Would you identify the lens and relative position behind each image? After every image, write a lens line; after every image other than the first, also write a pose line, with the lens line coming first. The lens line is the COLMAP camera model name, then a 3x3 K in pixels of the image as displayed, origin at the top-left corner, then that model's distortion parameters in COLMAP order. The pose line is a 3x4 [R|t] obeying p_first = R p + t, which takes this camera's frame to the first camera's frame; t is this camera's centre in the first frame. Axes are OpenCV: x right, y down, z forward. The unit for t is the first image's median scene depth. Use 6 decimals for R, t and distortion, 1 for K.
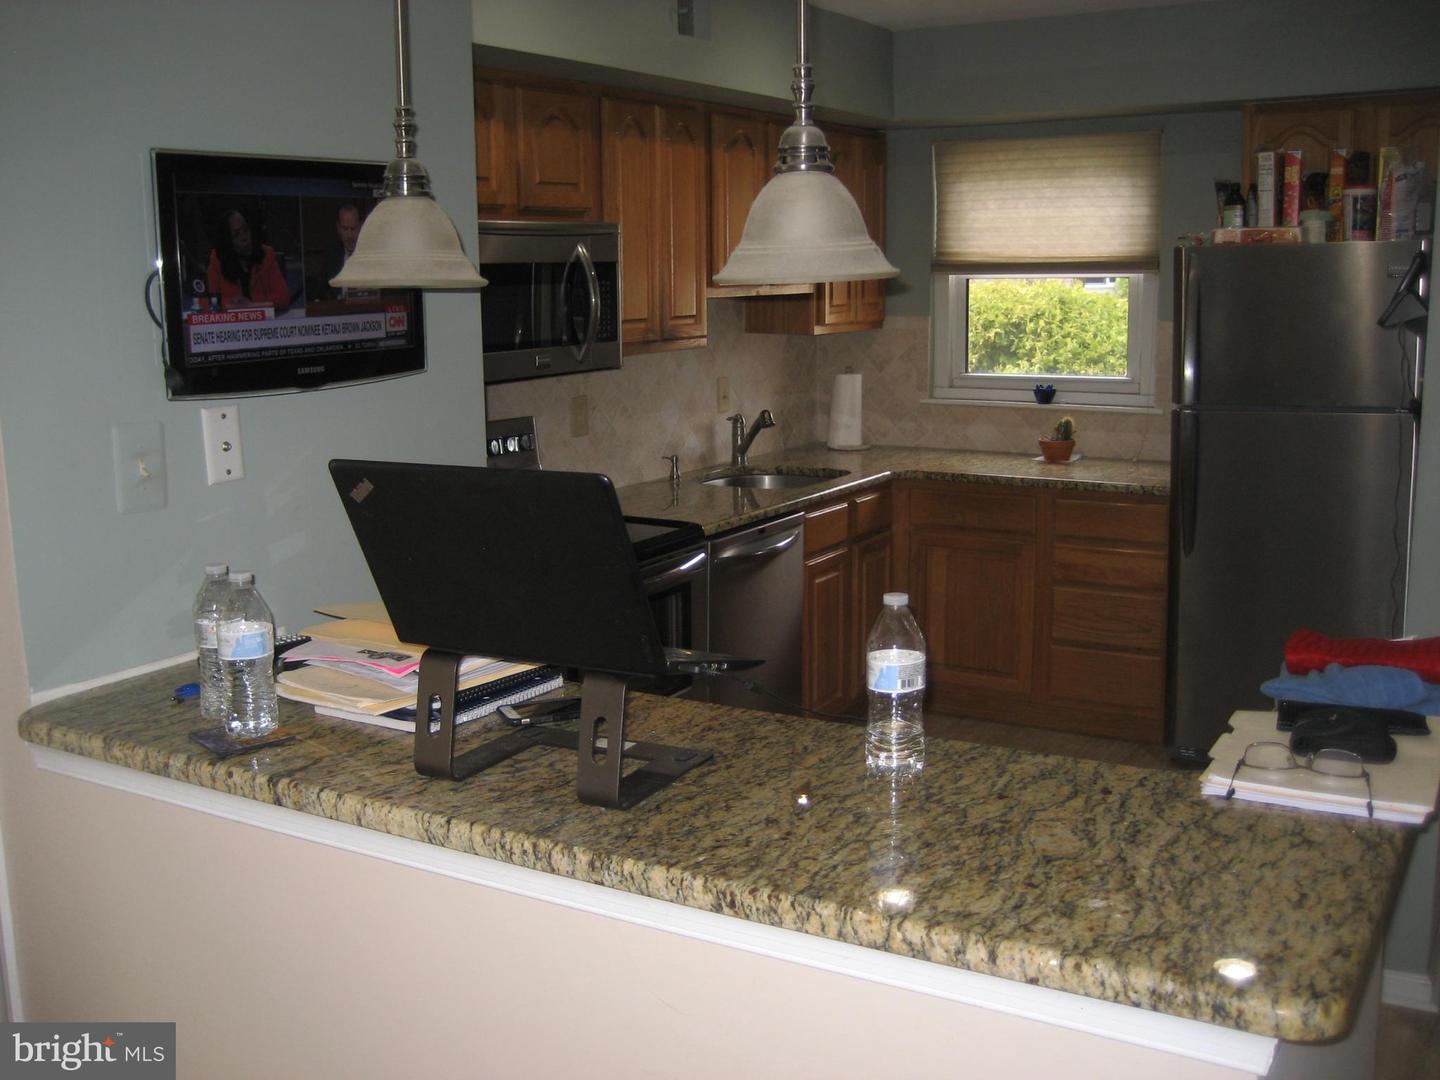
lens RADIAL K [[1491.6, 0, 715.2], [0, 1491.6, 546.0], [0, 0, 1]] dist [-0.156301, 0.199409]
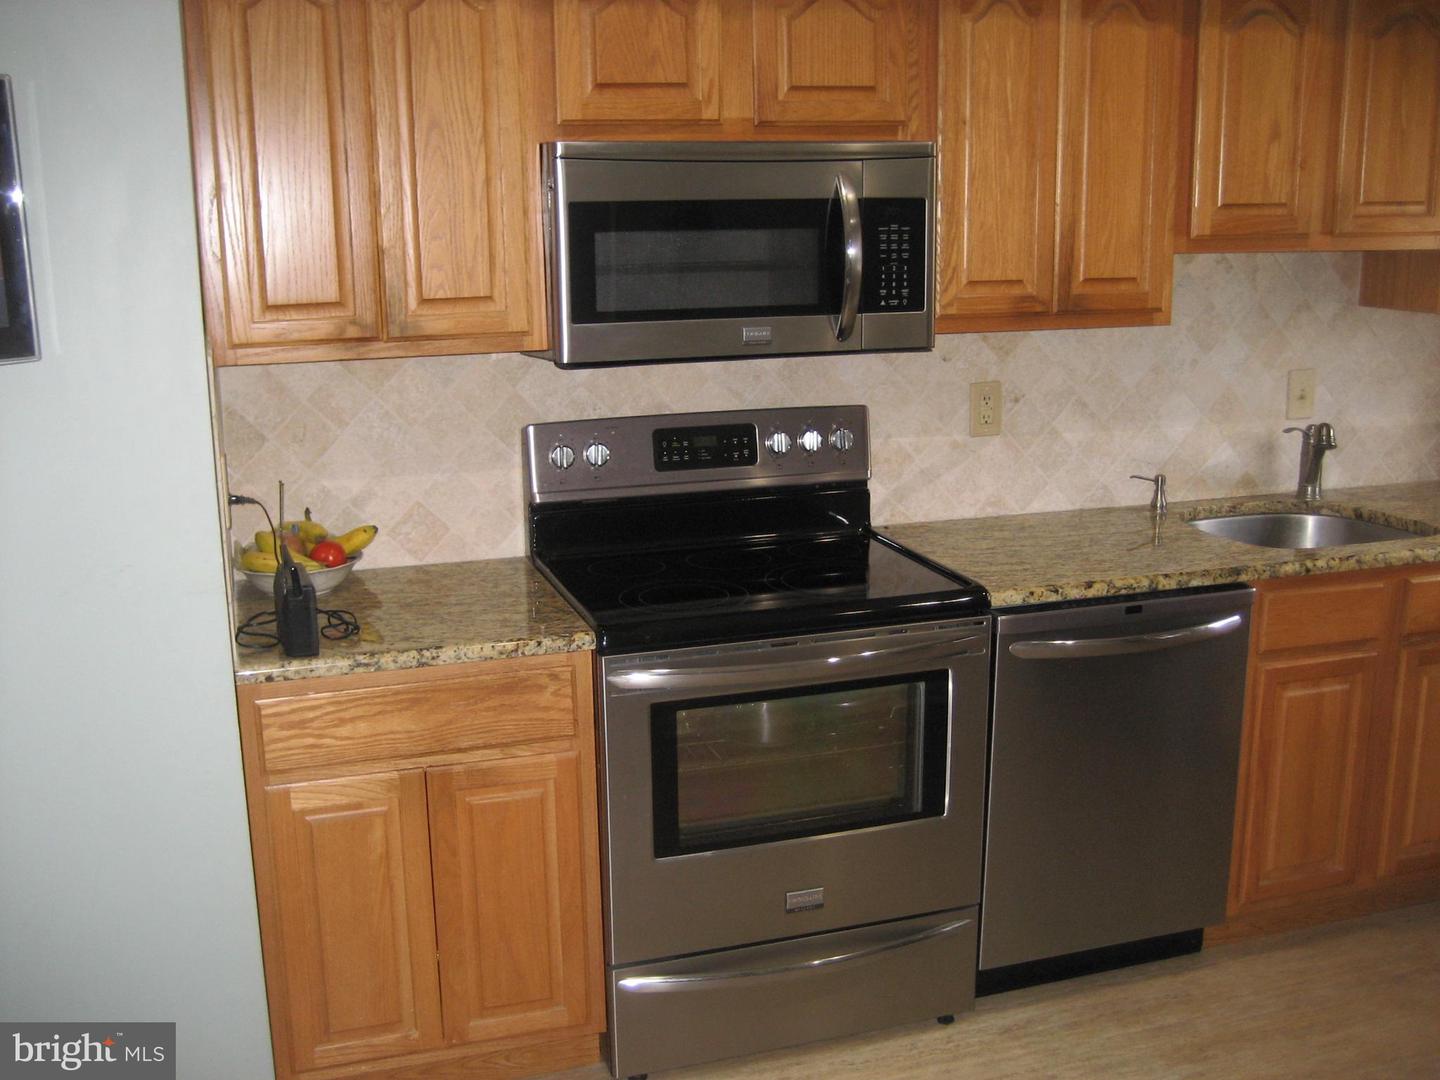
lens RADIAL K [[1491.6, 0, 715.2], [0, 1491.6, 546.0], [0, 0, 1]] dist [-0.156301, 0.199409]
pose [[0.748102, 0.148492, -0.646756, 0.256710], [-0.118554, 0.988869, 0.089908, -0.061796], [0.652908, 0.009415, 0.757379, 0.315415]]
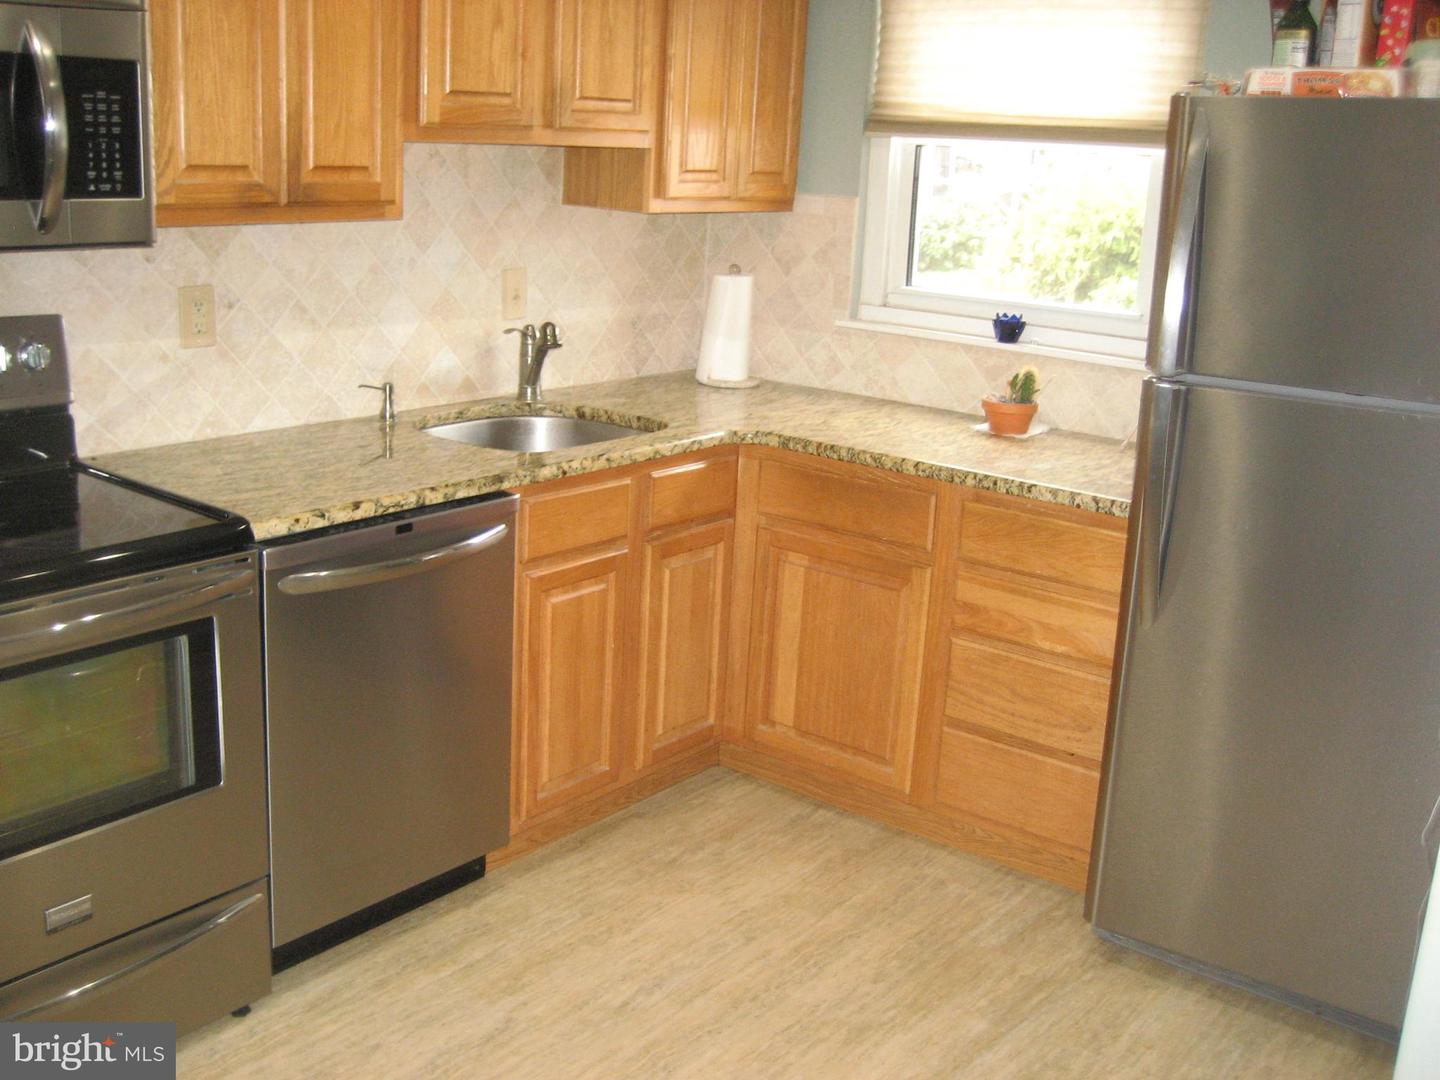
lens RADIAL K [[1491.6, 0, 715.2], [0, 1491.6, 546.0], [0, 0, 1]] dist [-0.156301, 0.199409]
pose [[0.989139, 0.093310, -0.113571, 0.186630], [-0.084009, 0.992910, 0.084099, -0.053263], [0.120613, -0.073645, 0.989964, 0.343681]]
